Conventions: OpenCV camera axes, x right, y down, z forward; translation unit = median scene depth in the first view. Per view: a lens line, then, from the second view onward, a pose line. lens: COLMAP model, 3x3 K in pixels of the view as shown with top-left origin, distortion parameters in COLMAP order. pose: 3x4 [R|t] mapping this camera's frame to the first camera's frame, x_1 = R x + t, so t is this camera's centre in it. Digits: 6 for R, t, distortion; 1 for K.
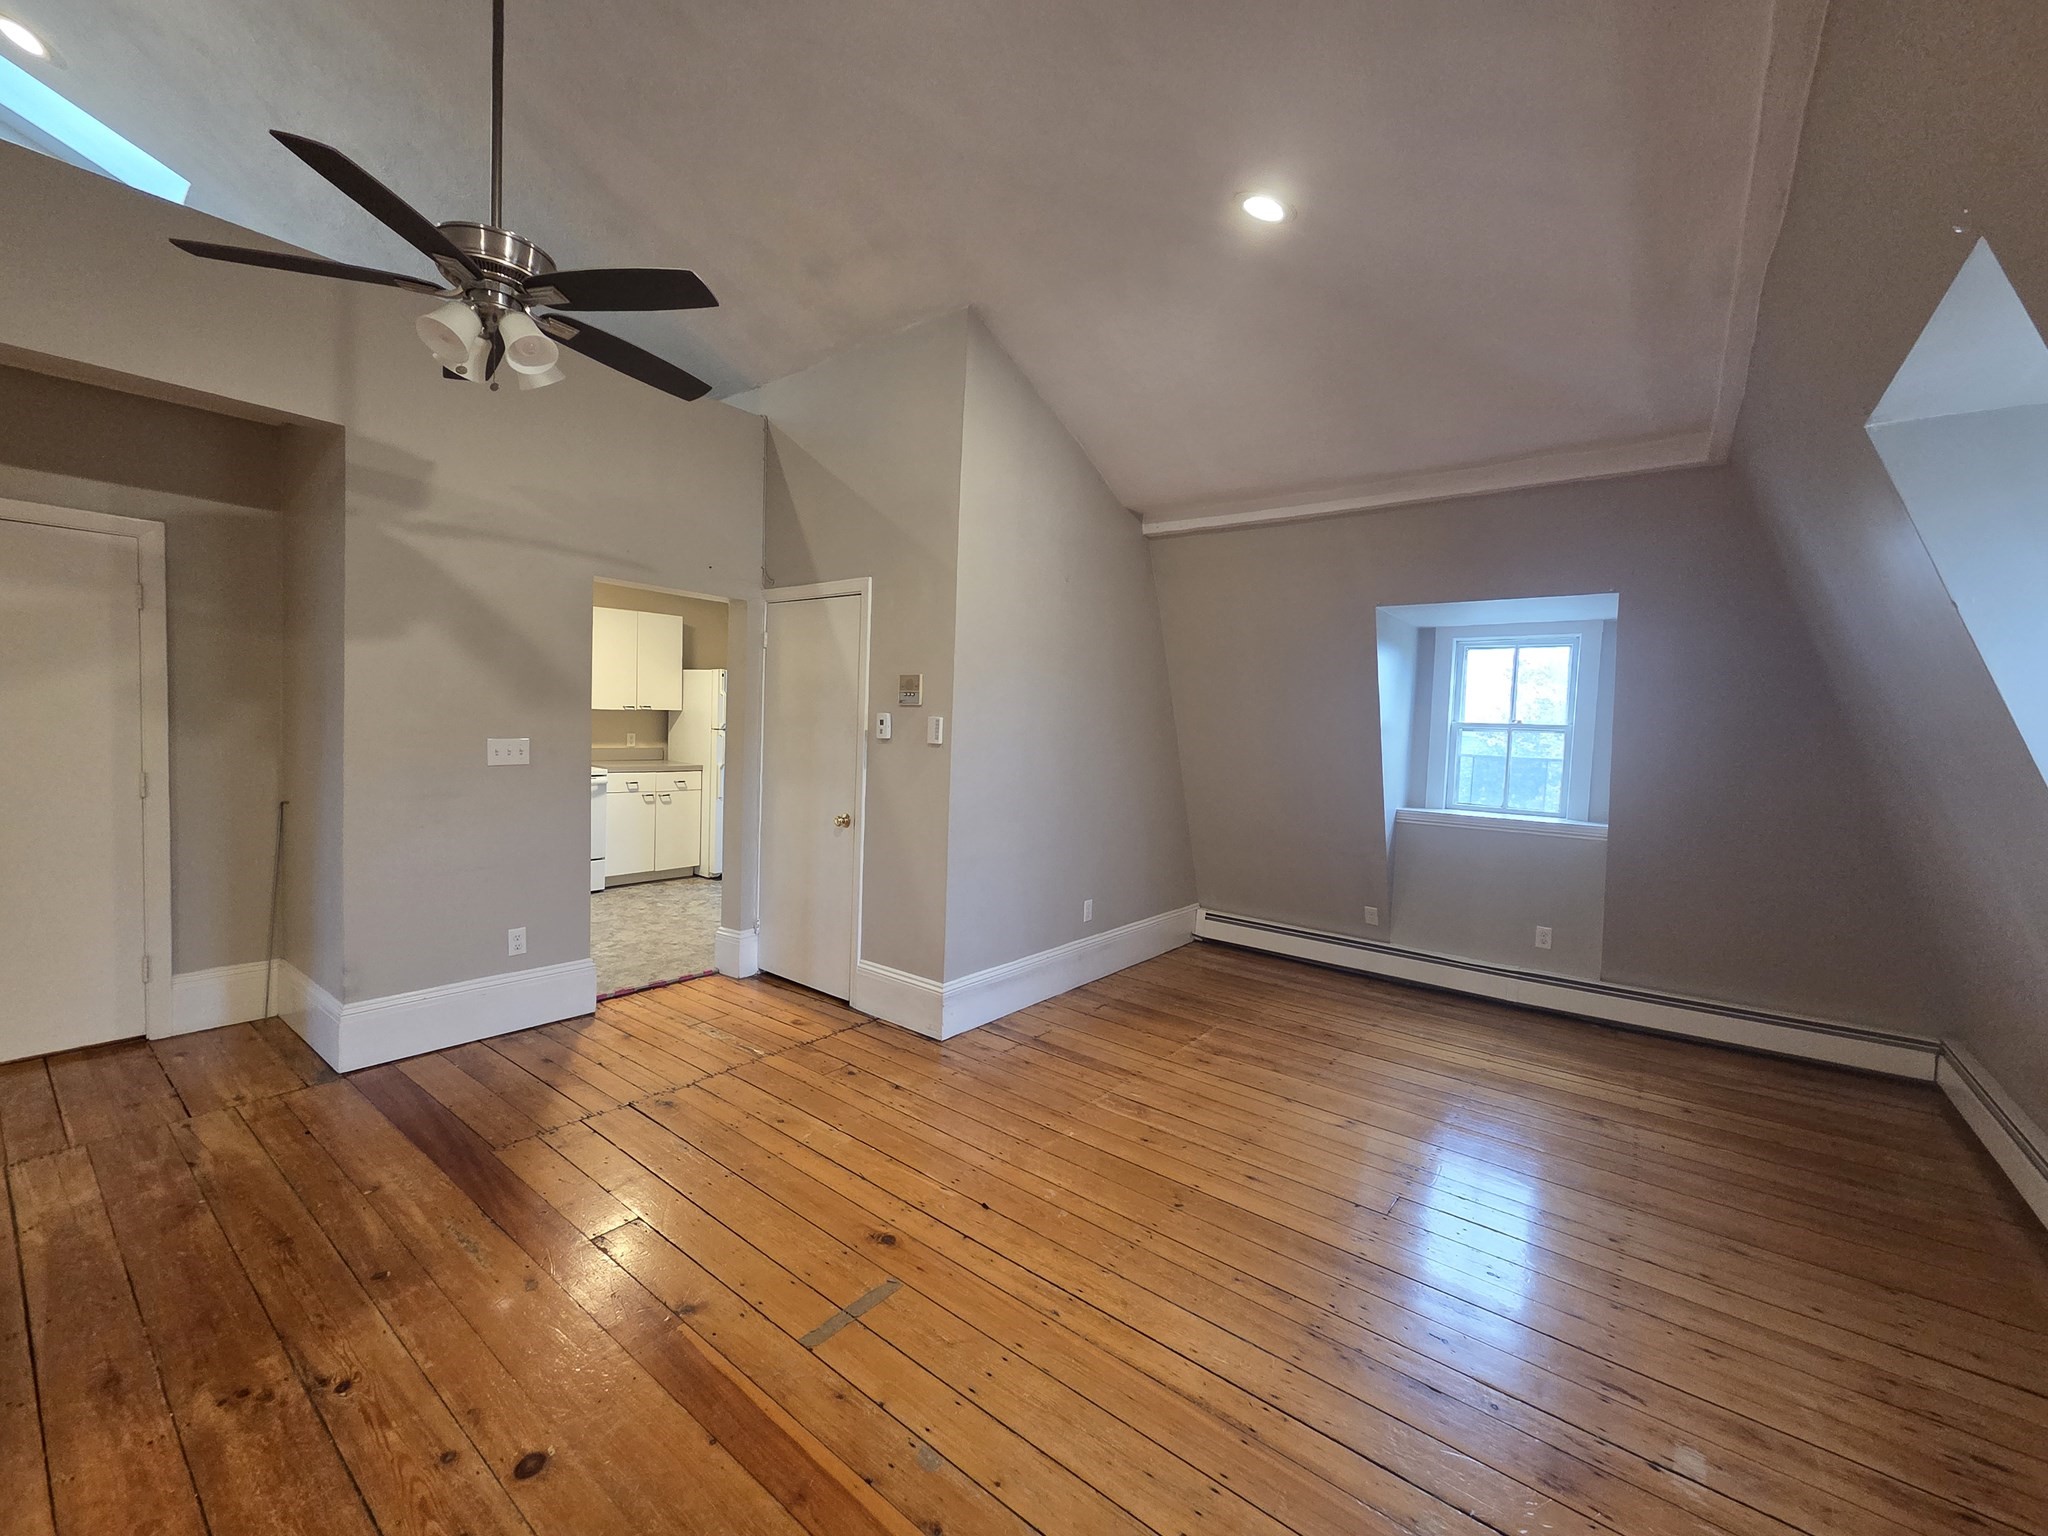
lens RADIAL K [[834.3, 0, 1022.5], [0, 834.3, 756.8], [0, 0, 1]] dist [0.003004, -0.000104]
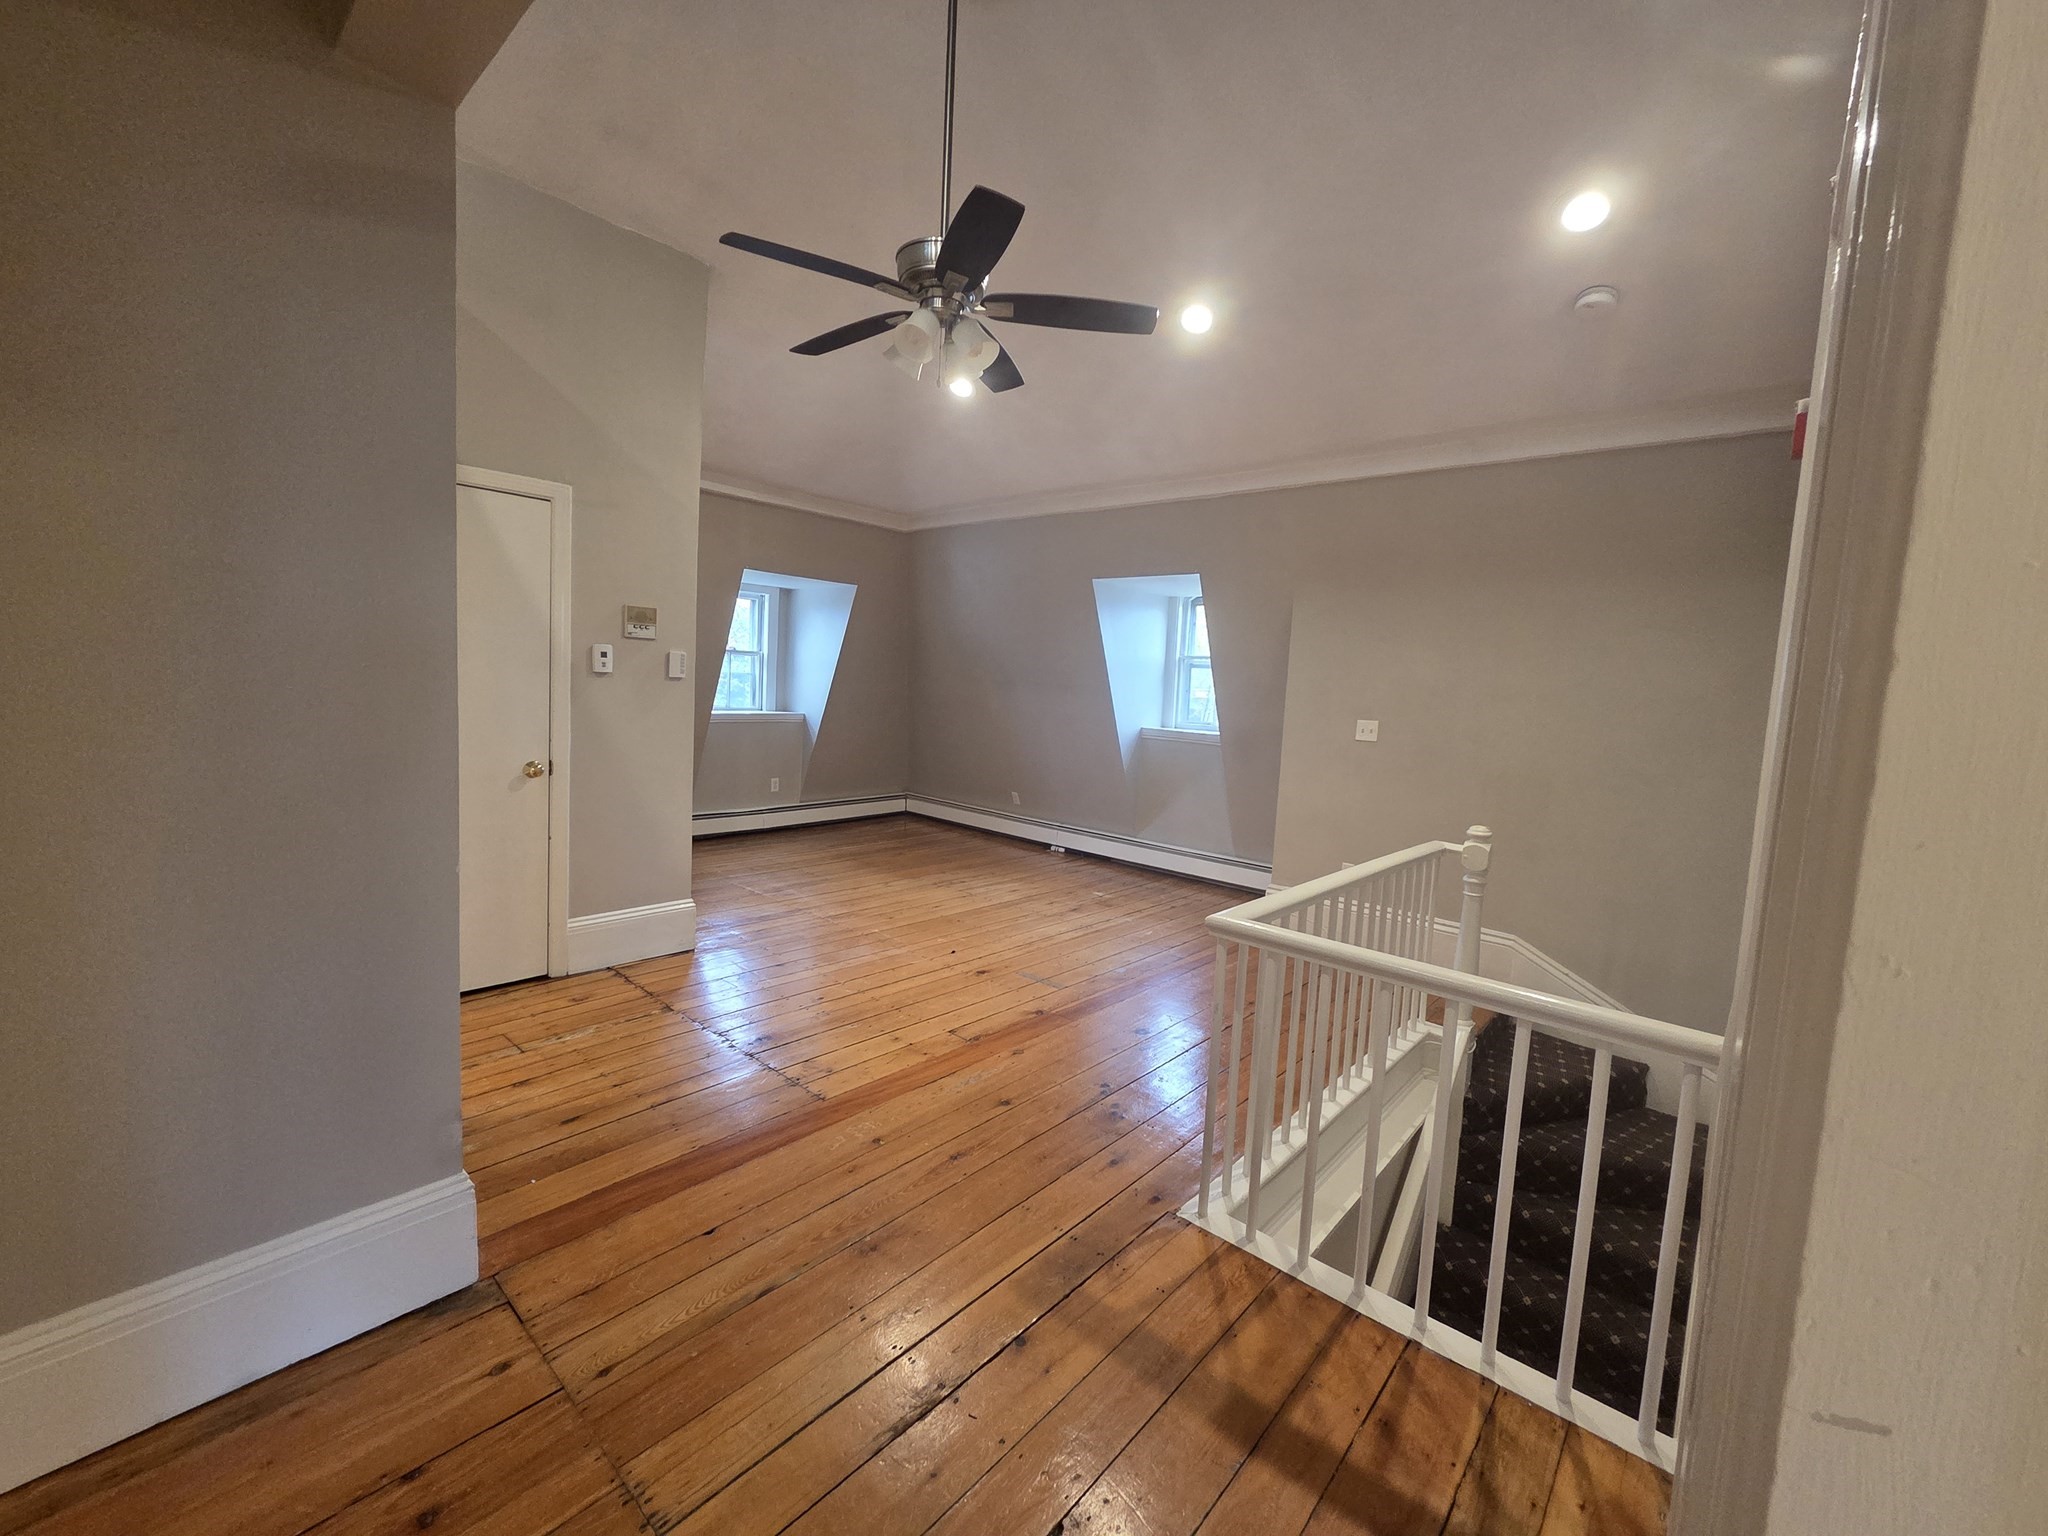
lens RADIAL K [[834.3, 0, 1022.5], [0, 834.3, 756.8], [0, 0, 1]] dist [0.003004, -0.000104]
pose [[0.066589, -0.122790, 0.990196, -1.084726], [-0.007791, 0.992305, 0.123575, -0.047681], [-0.997750, -0.015944, 0.065120, 0.483461]]
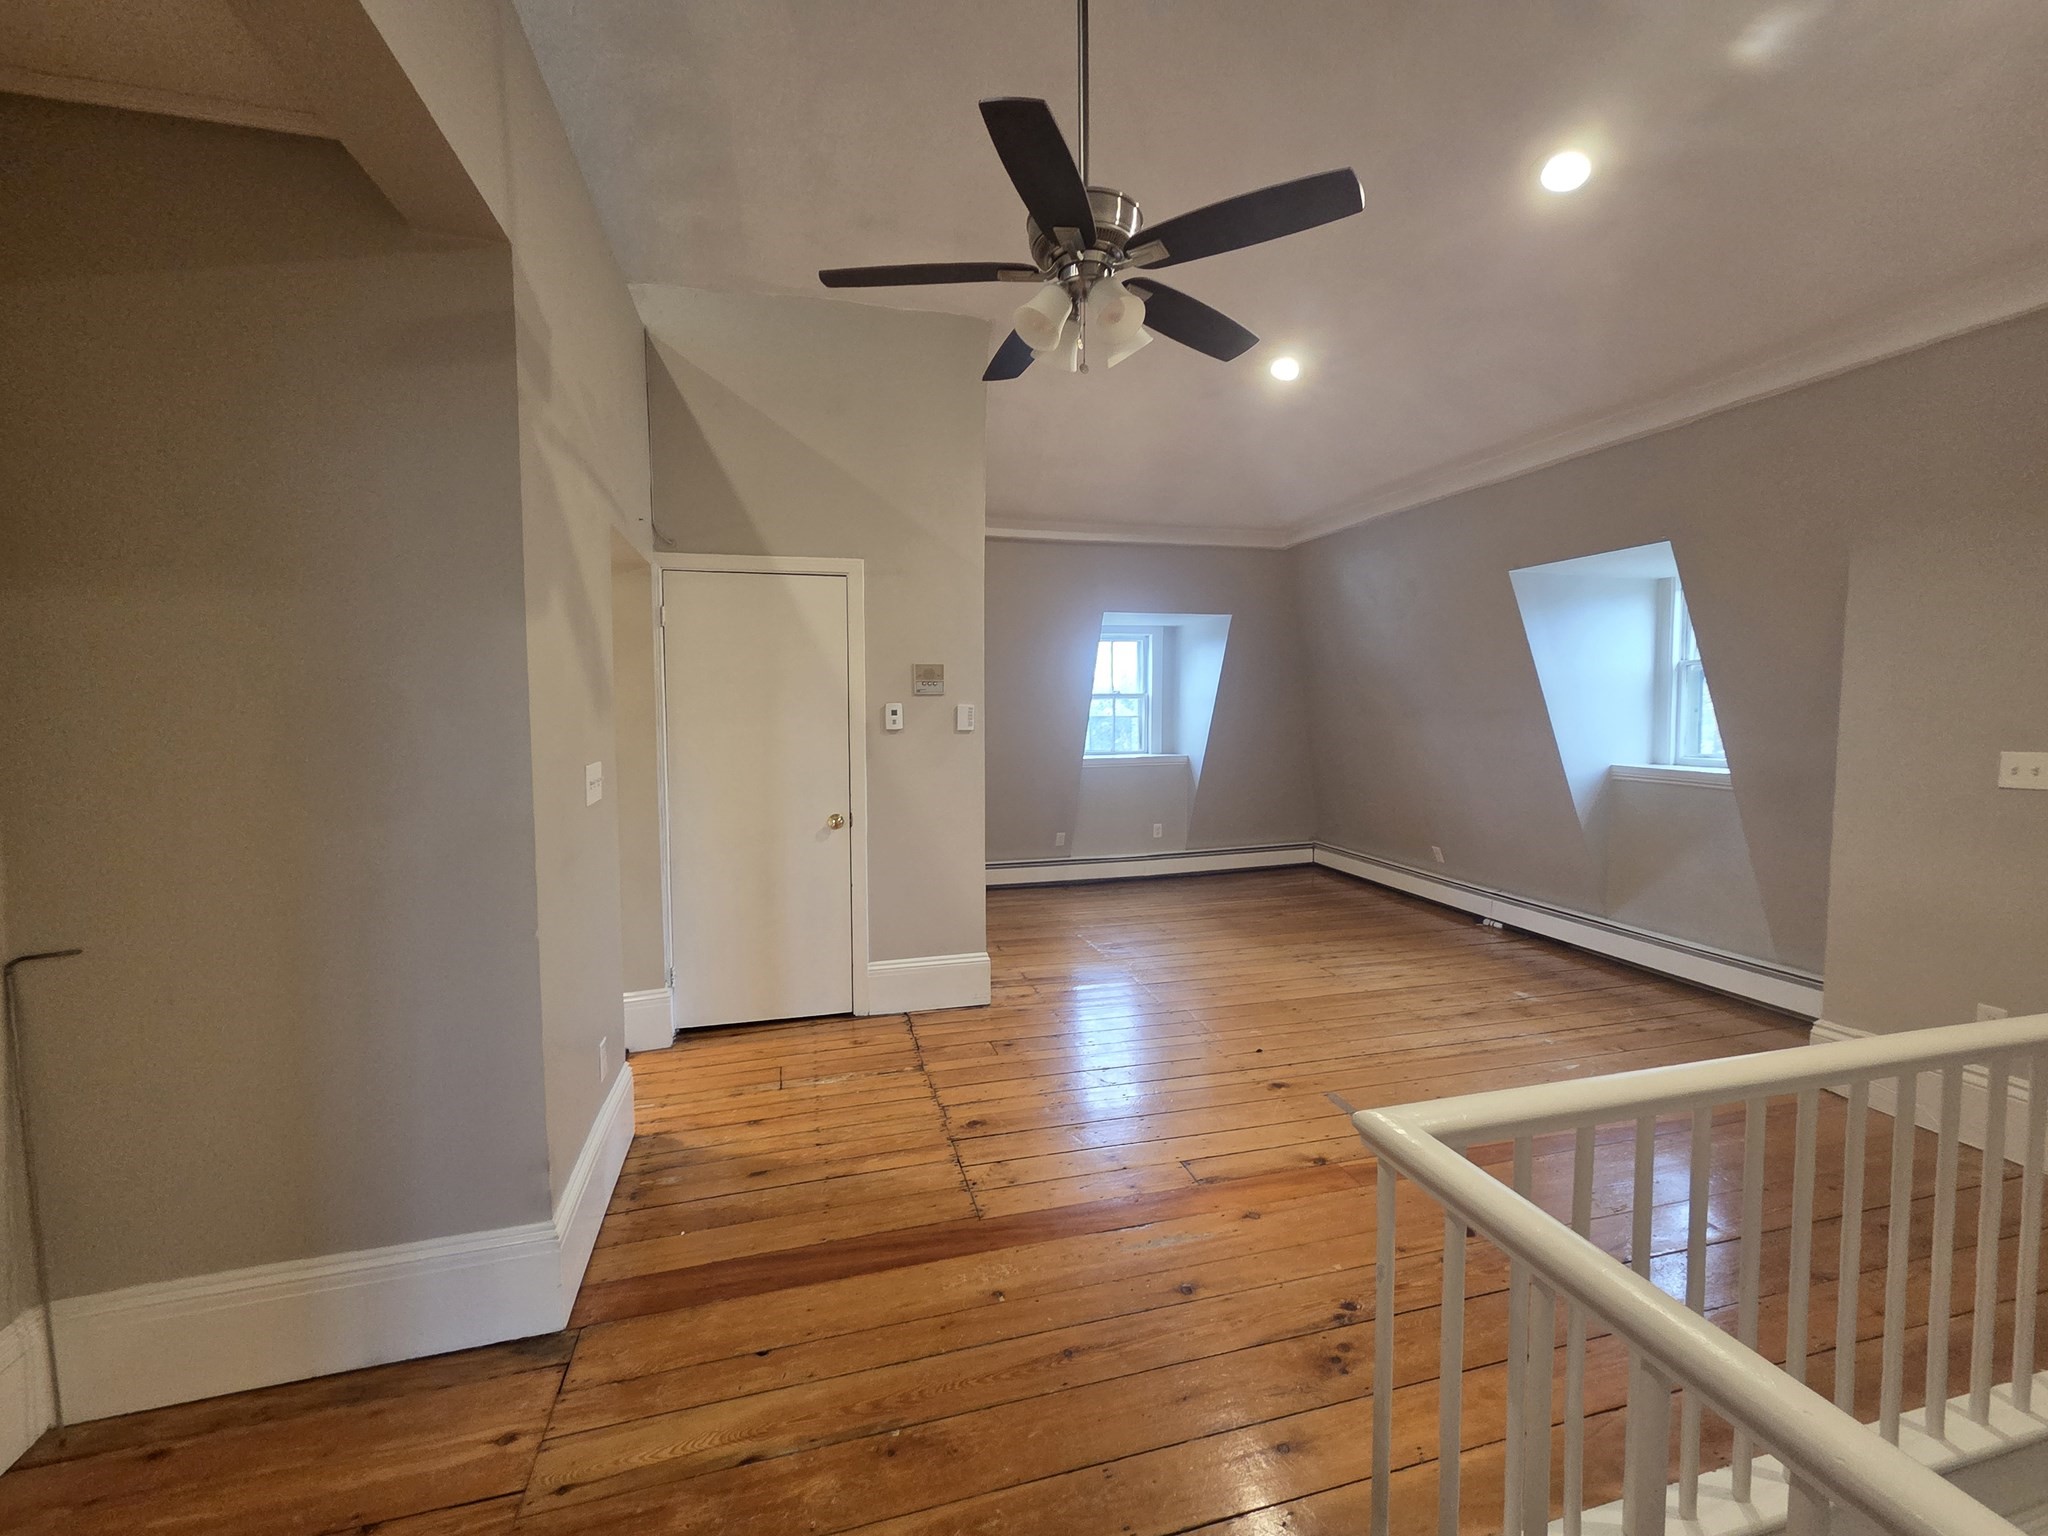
lens RADIAL K [[836.7, 0, 1020.9], [0, 836.7, 756.3], [0, 0, 1]] dist [0.002638, 0.000181]
pose [[0.603673, -0.090259, 0.792106, -0.870799], [0.062700, 0.995868, 0.065693, -0.046069], [-0.794763, 0.010008, 0.606838, 0.295906]]
